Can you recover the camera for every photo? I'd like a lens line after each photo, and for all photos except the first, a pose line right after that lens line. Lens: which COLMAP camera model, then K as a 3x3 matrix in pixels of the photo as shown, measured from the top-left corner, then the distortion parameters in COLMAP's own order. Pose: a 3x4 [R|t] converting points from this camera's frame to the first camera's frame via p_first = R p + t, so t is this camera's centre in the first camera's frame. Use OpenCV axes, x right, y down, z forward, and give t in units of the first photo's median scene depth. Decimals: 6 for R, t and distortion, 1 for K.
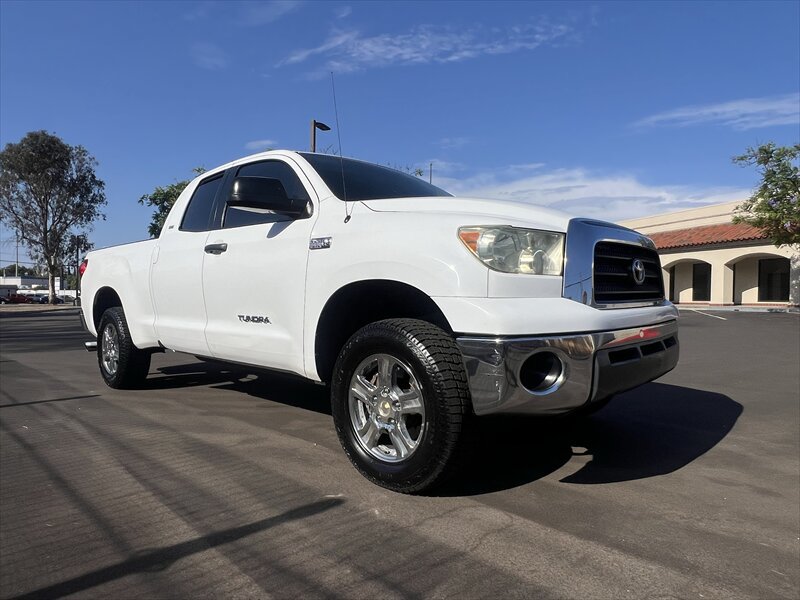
lens RADIAL K [[504.3, 0, 401.9], [0, 504.3, 309.9], [0, 0, 1]] dist [0.000668, -0.000836]
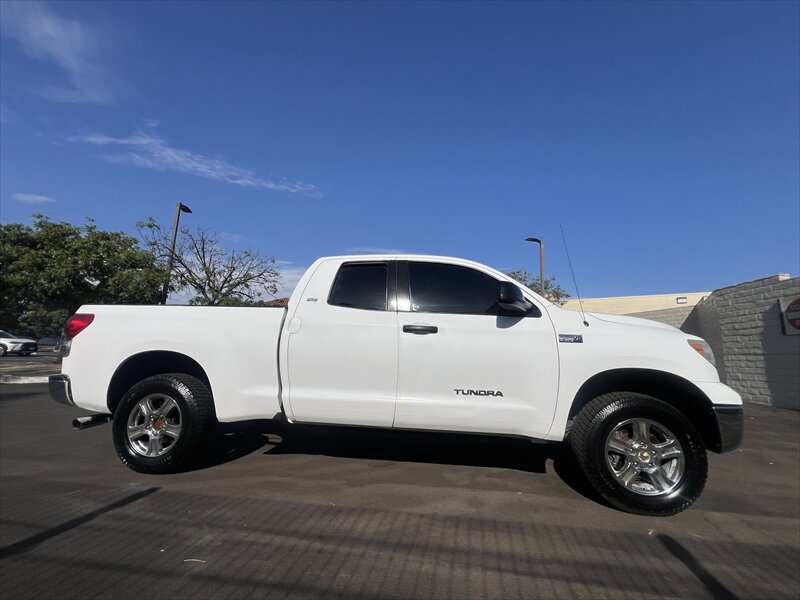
lens RADIAL K [[325.4, 0, 400.0], [0, 325.4, 300.0], [0, 0, 1]] dist [-0.000573, -0.000081]
pose [[0.809324, 0.109254, 0.577111, -0.971979], [-0.010035, 0.984977, -0.172394, -0.067948], [-0.587276, 0.133731, 0.798262, 0.481057]]
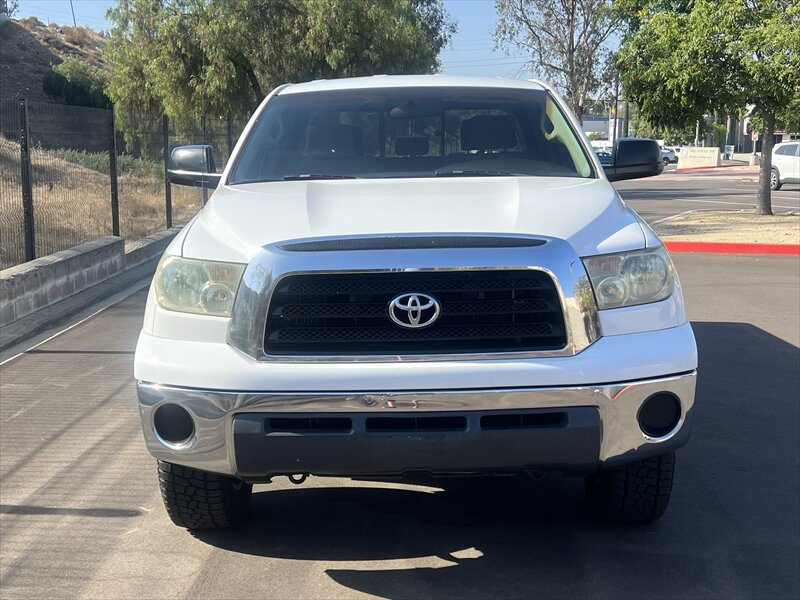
lens RADIAL K [[1030.4, 0, 400.0], [0, 1030.4, 300.0], [0, 0, 1]] dist [0.049433, -0.015006]
pose [[0.664031, 0.104401, -0.740381, 1.269985], [-0.009411, 0.991292, 0.131342, -0.232125], [0.747646, -0.080247, 0.659231, 0.065398]]
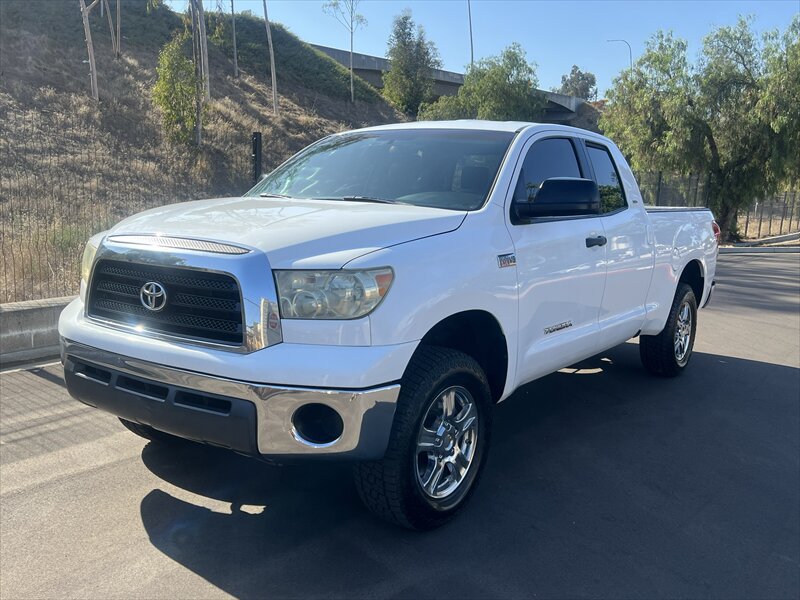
lens RADIAL K [[749.6, 0, 409.3], [0, 749.6, 299.4], [0, 0, 1]] dist [0.044094, -0.014329]
pose [[0.115805, 0.151709, -0.981618, 1.509029], [-0.062685, 0.987413, 0.145210, -0.240268], [0.991292, 0.044716, 0.123857, 1.089501]]
